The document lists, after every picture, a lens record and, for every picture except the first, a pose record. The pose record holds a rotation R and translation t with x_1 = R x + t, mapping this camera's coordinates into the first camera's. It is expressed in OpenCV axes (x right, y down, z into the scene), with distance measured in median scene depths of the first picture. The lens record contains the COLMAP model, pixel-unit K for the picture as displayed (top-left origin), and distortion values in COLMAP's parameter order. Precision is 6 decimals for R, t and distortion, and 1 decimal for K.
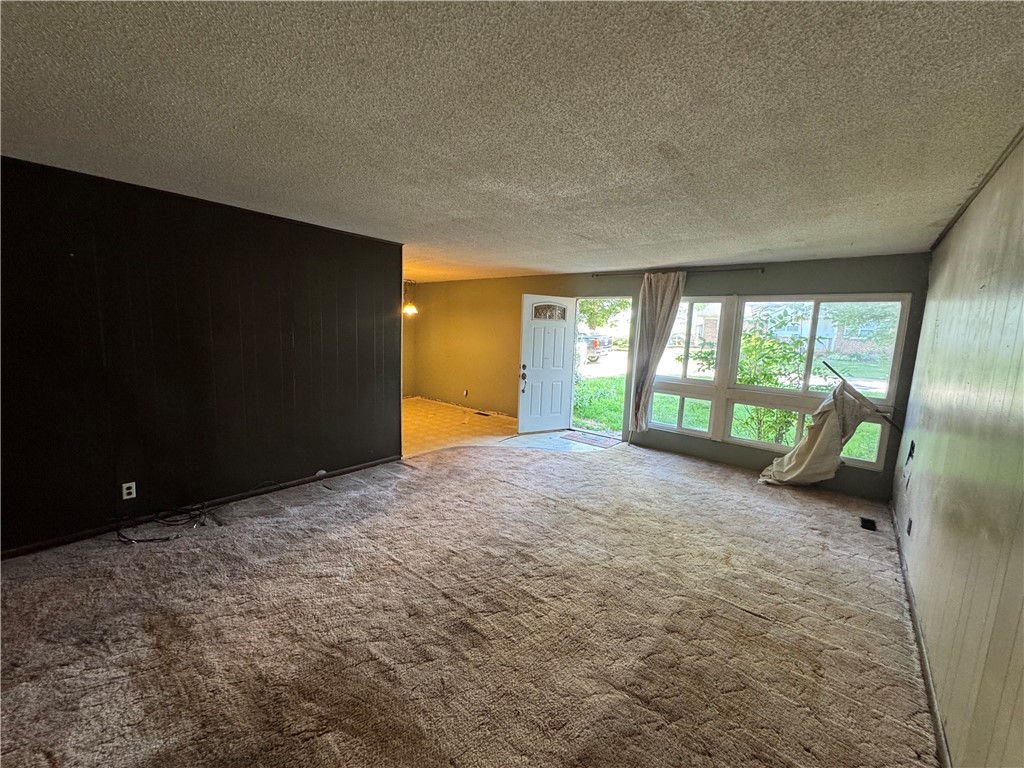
lens RADIAL K [[410.6, 0, 512.4], [0, 410.6, 388.9], [0, 0, 1]] dist [0.001182, 0.000005]
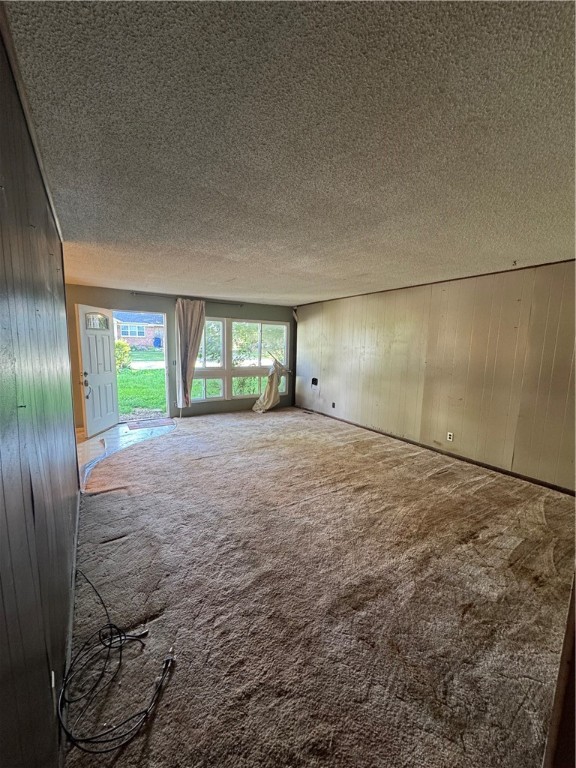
lens RADIAL K [[307.9, 0, 288.4], [0, 307.9, 384.7], [0, 0, 1]] dist [0.001182, 0.000005]
pose [[0.286355, -0.159168, 0.944810, -0.740848], [0.127240, 0.983688, 0.127153, -0.081680], [-0.949637, 0.083807, 0.301936, 0.384918]]
